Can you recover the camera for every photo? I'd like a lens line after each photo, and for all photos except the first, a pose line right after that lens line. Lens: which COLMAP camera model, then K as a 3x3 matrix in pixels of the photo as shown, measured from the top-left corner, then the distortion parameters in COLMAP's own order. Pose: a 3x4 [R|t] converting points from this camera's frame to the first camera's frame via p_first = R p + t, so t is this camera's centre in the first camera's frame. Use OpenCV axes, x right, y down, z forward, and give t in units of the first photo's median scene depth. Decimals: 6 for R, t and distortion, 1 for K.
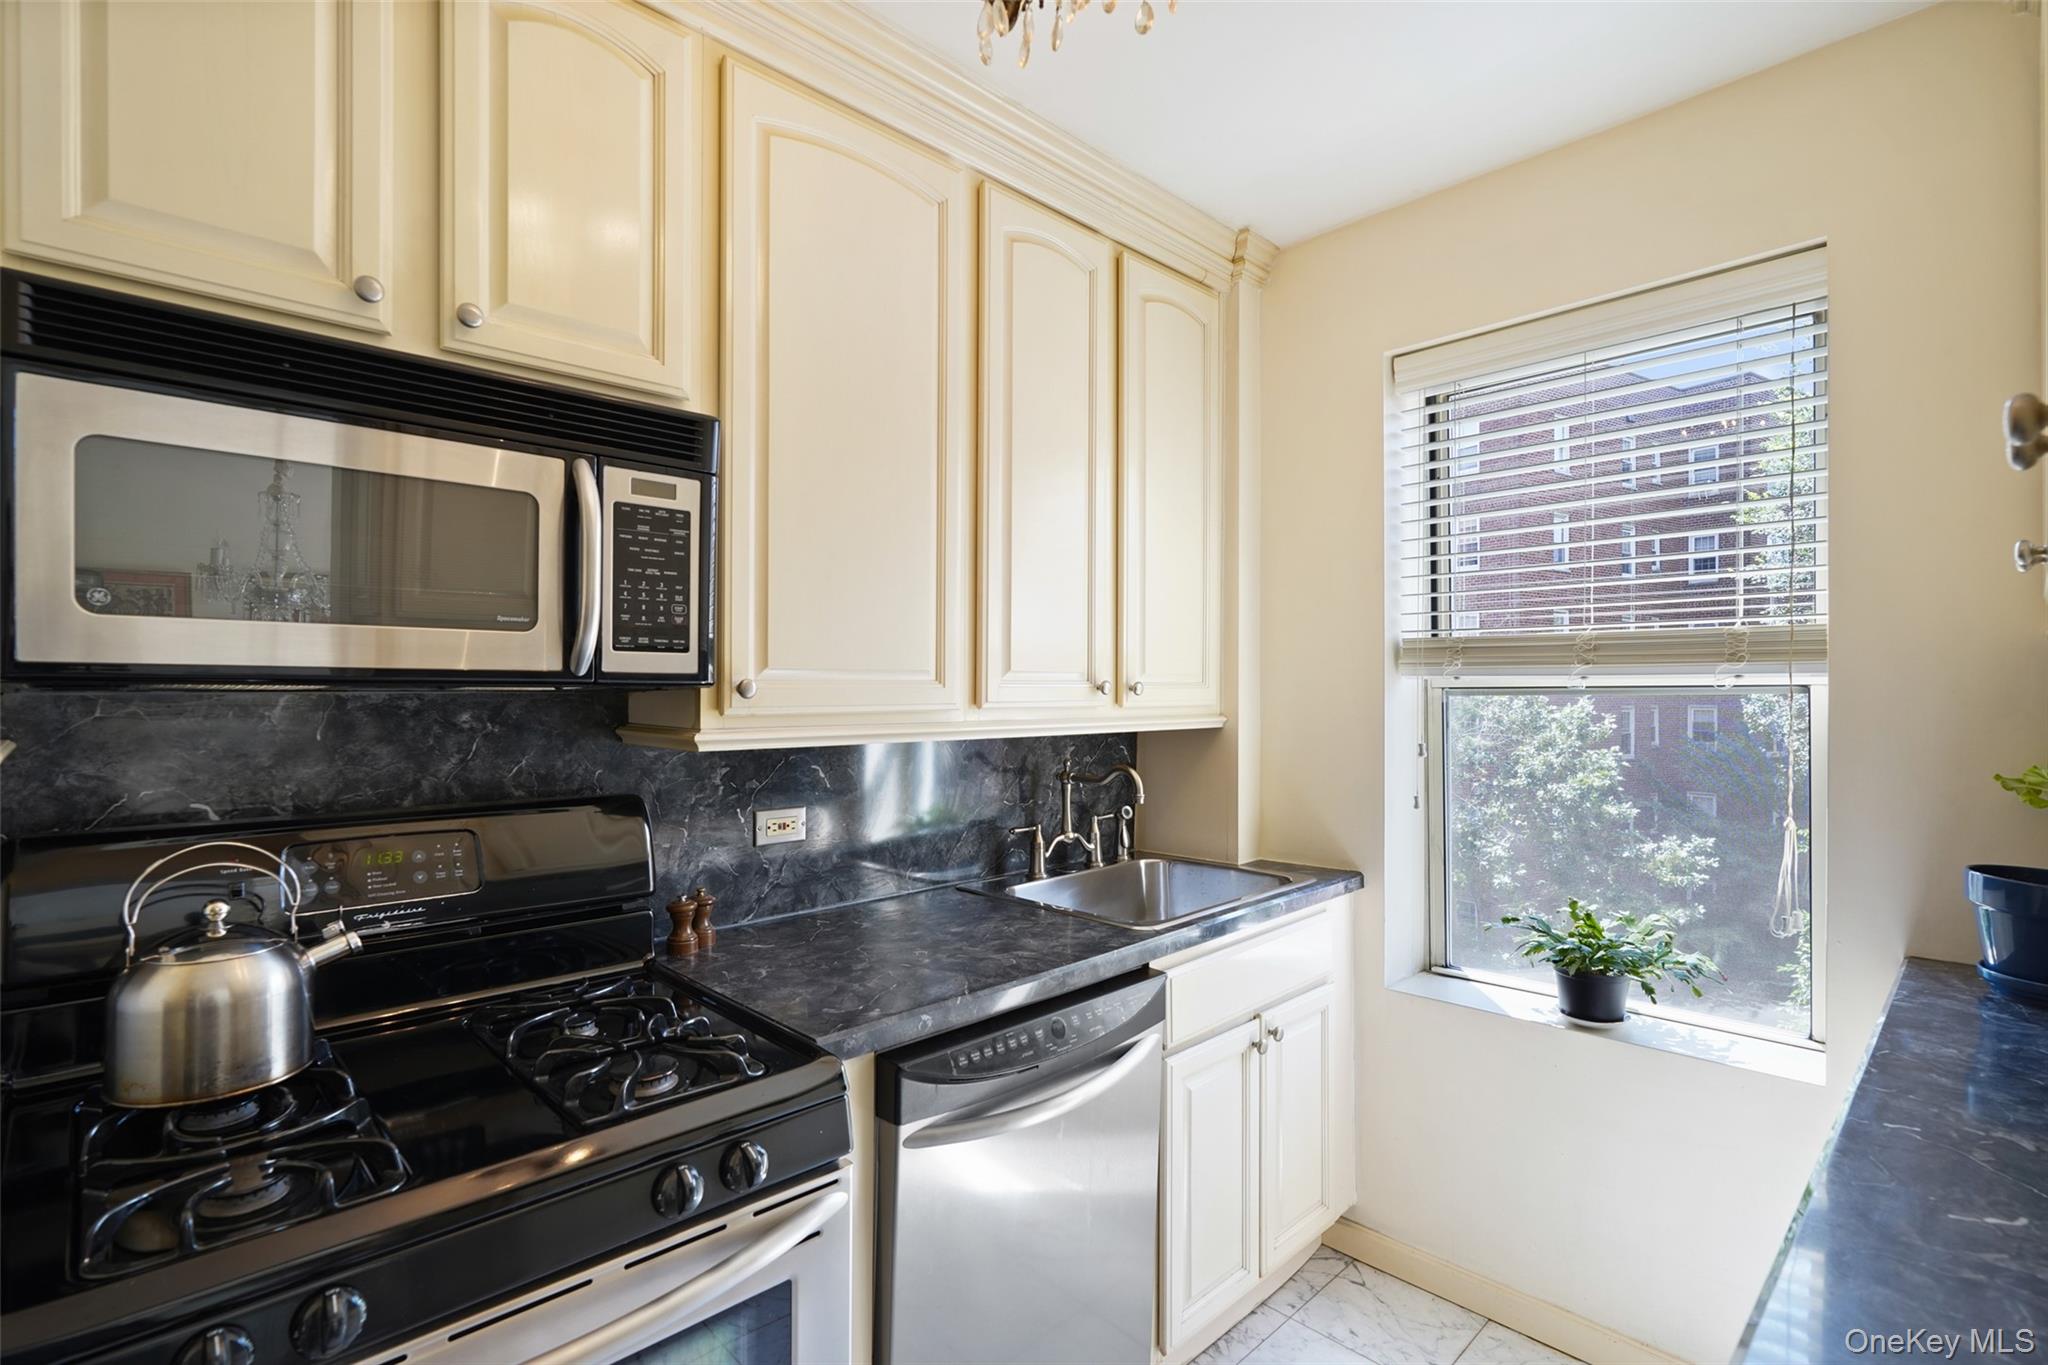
lens RADIAL K [[937.8, 0, 1029.1], [0, 937.8, 689.2], [0, 0, 1]] dist [-0.008269, 0.000079]
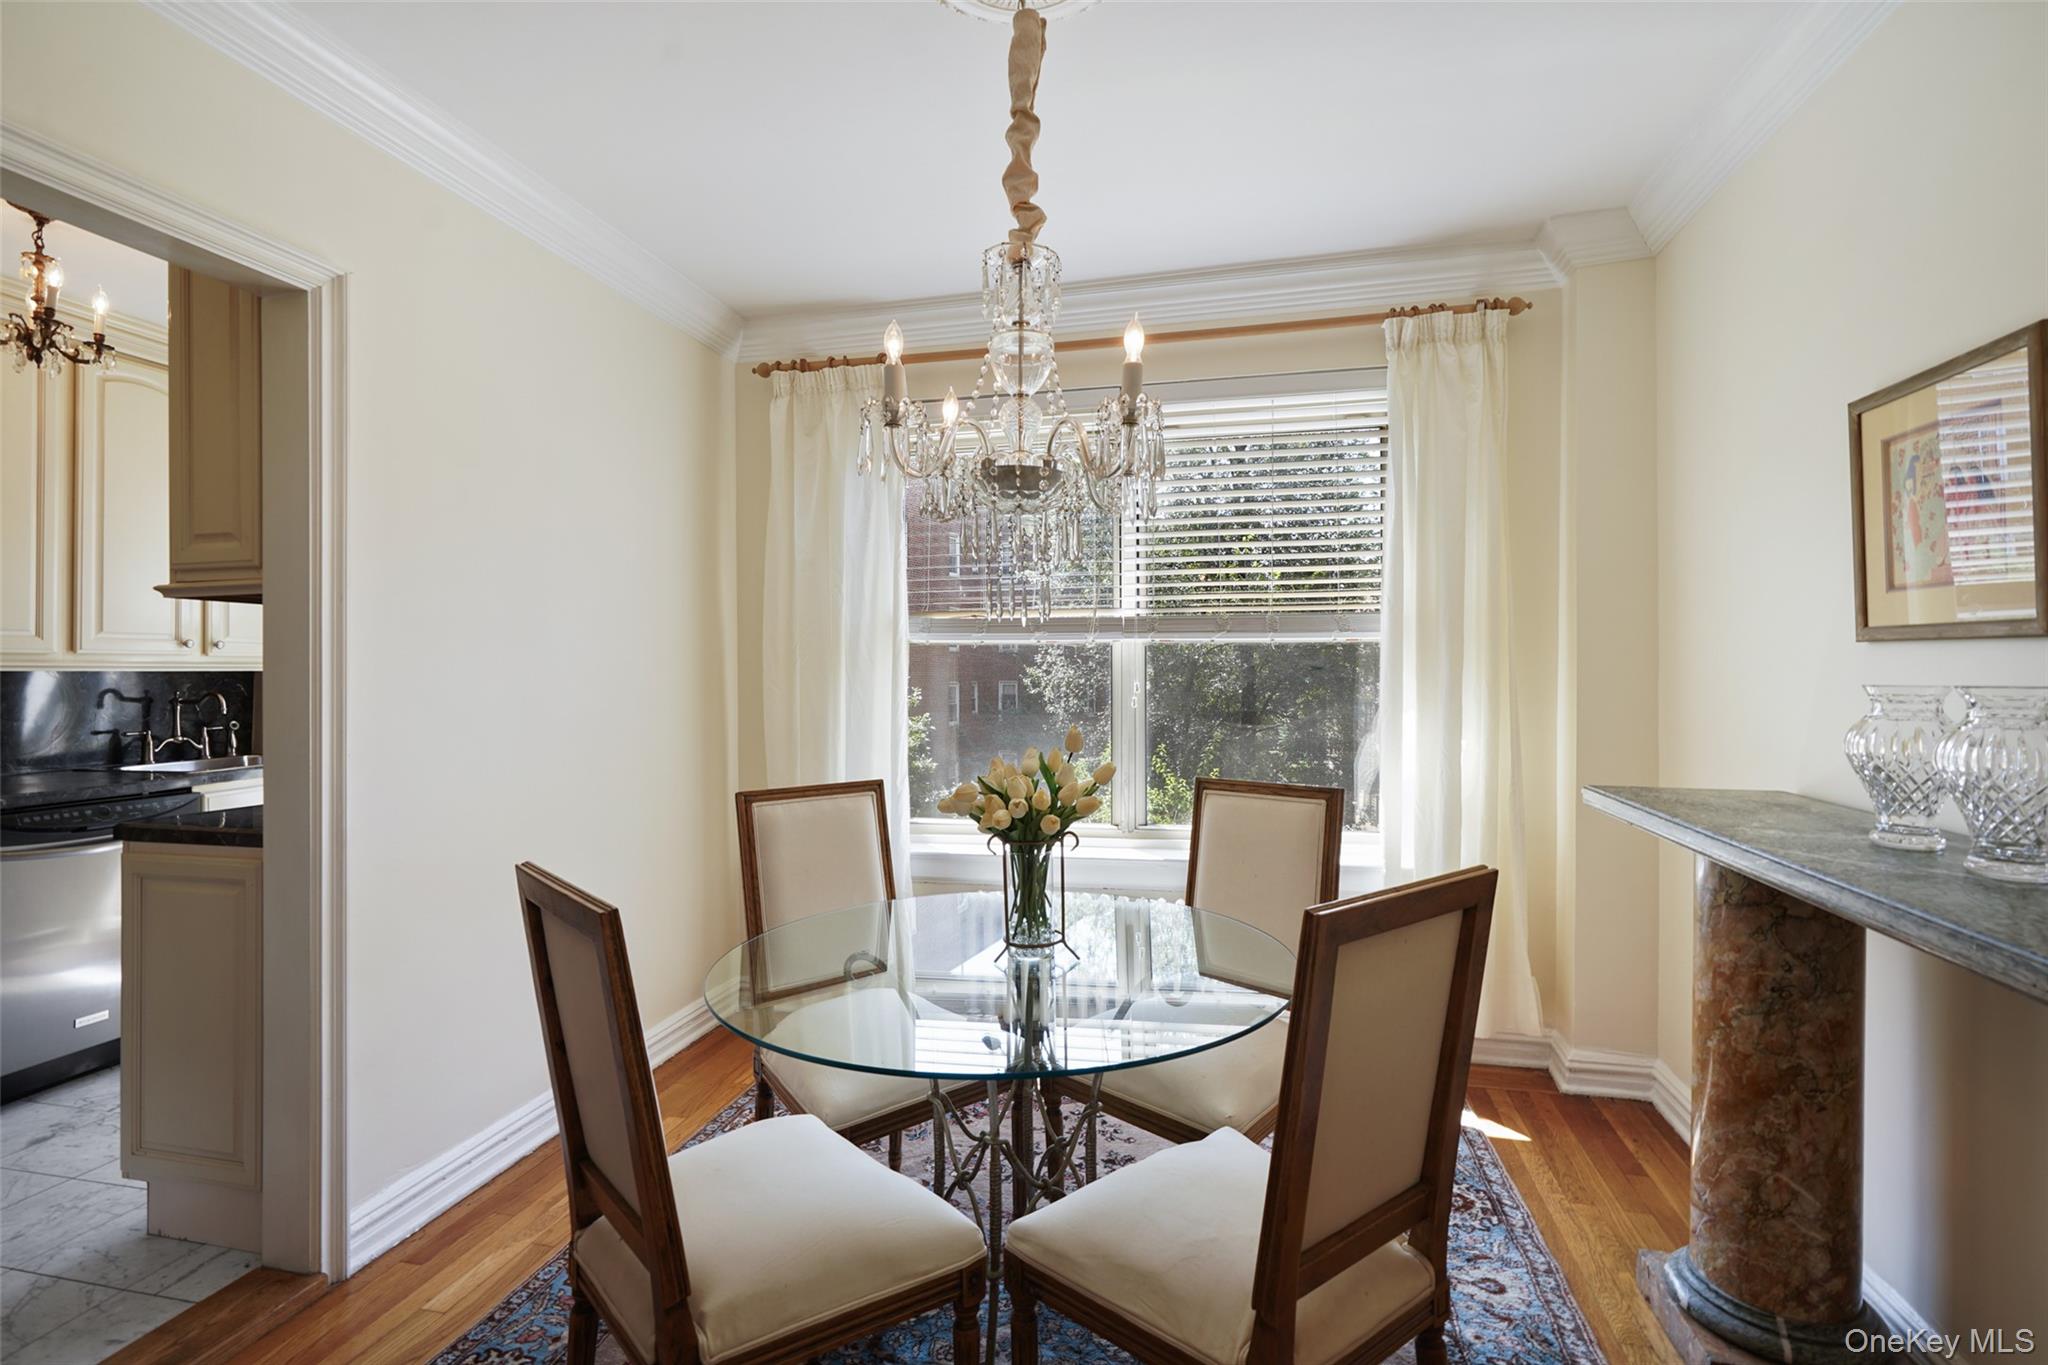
lens RADIAL K [[960.4, 0, 1014.0], [0, 960.4, 663.9], [0, 0, 1]] dist [-0.003436, 0.000629]
pose [[0.843534, 0.002799, 0.537068, 0.580186], [0.001660, 0.999968, -0.007818, 0.072090], [-0.537073, 0.007487, 0.843503, -1.787728]]
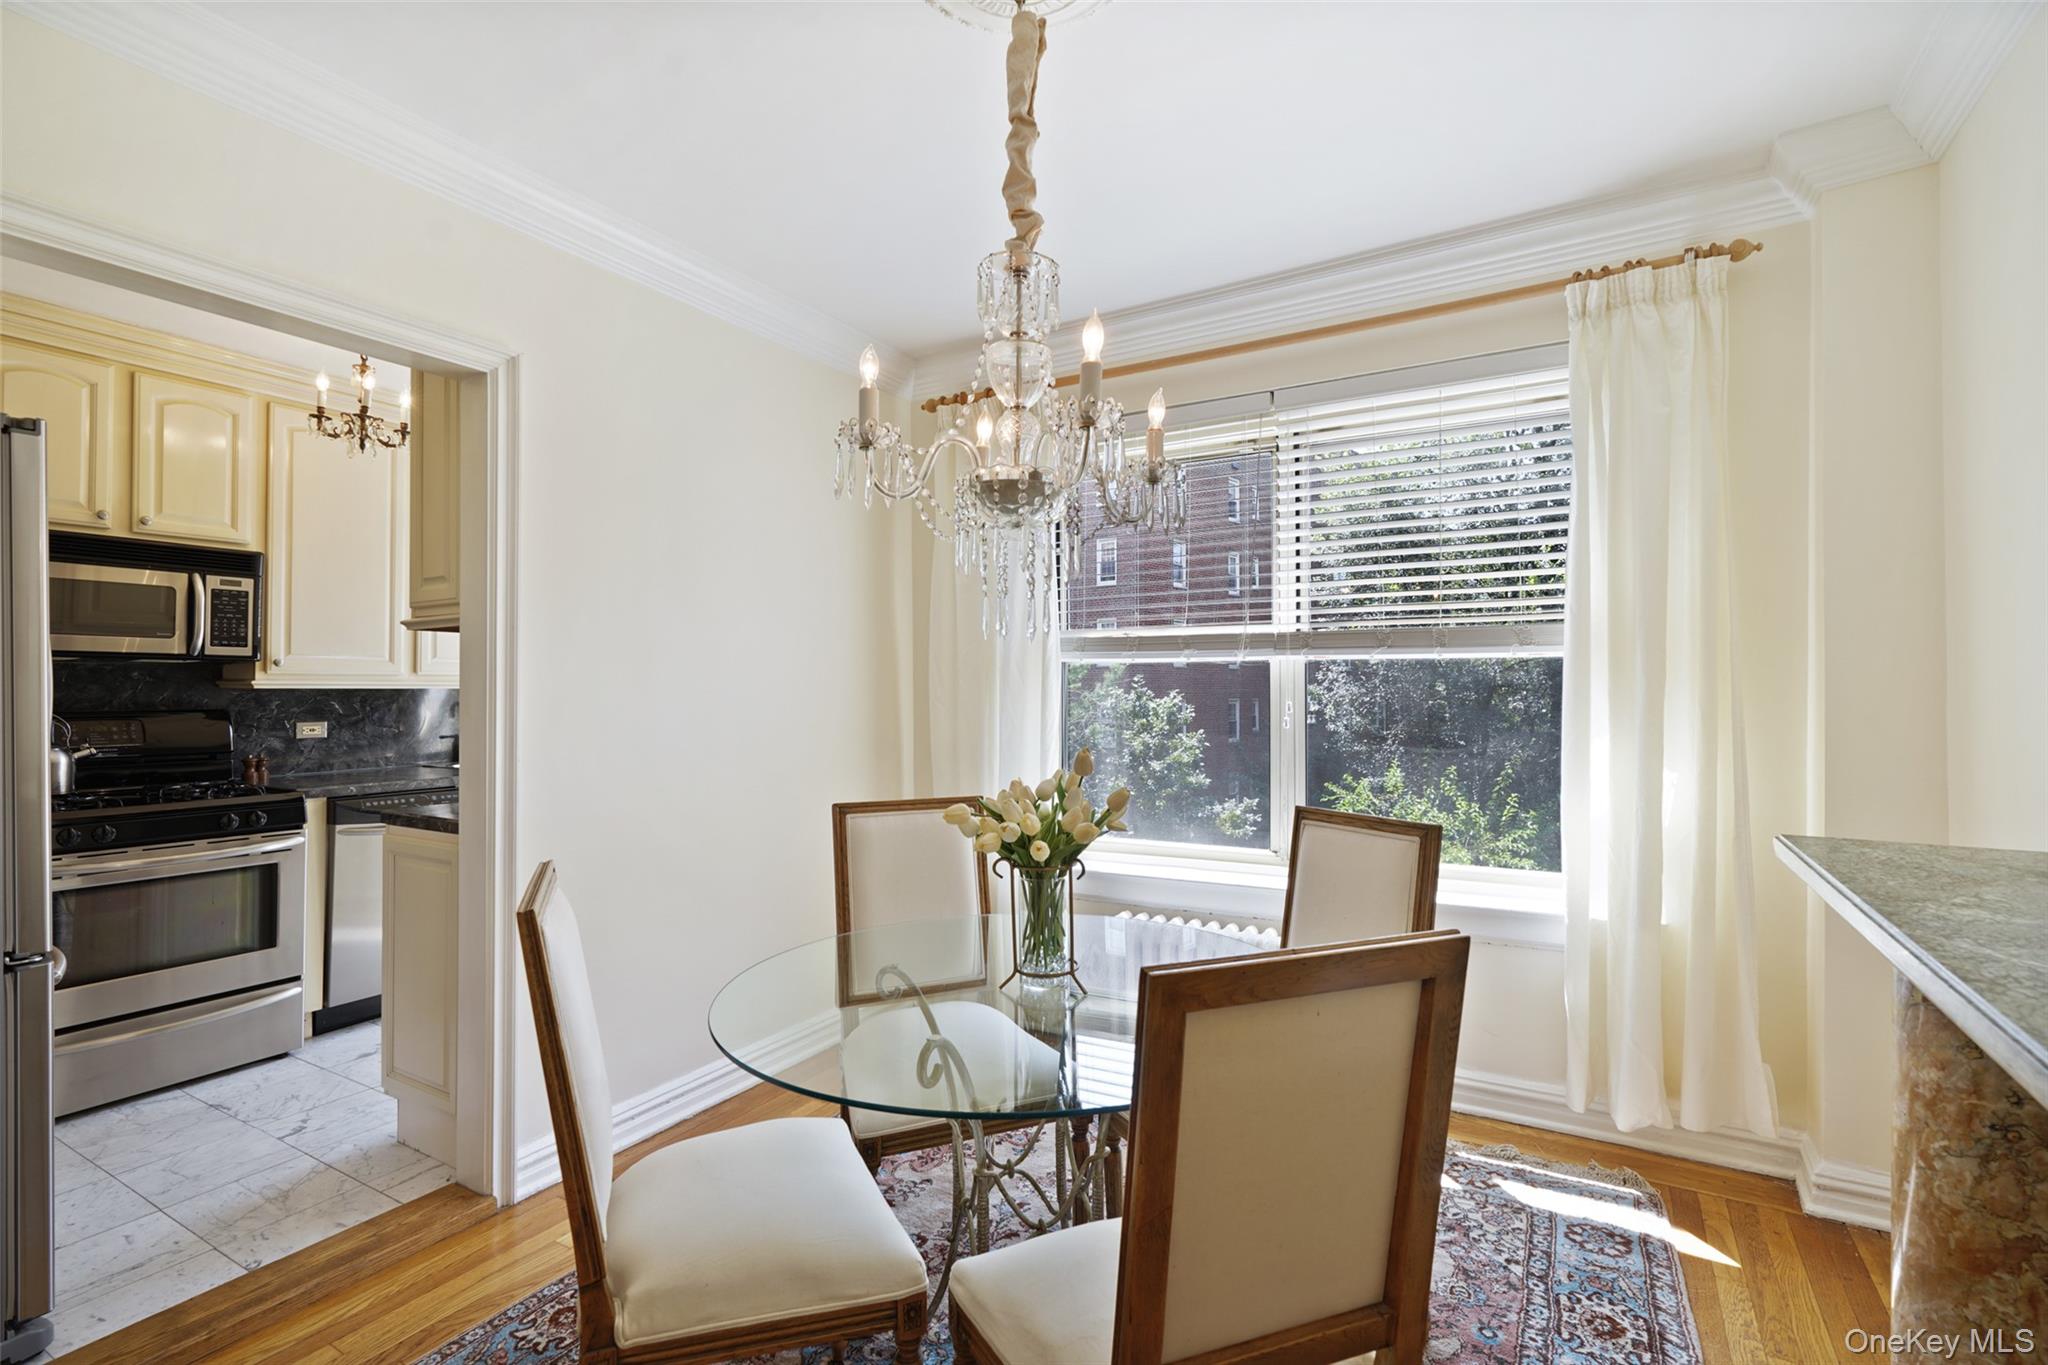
lens RADIAL K [[926.4, 0, 1031.0], [0, 926.4, 674.8], [0, 0, 1]] dist [-0.004747, 0.001748]
pose [[0.962937, 0.003829, 0.269701, 0.949986], [0.000178, 0.999890, -0.014829, 0.068782], [-0.269728, 0.014328, 0.962830, -1.868596]]
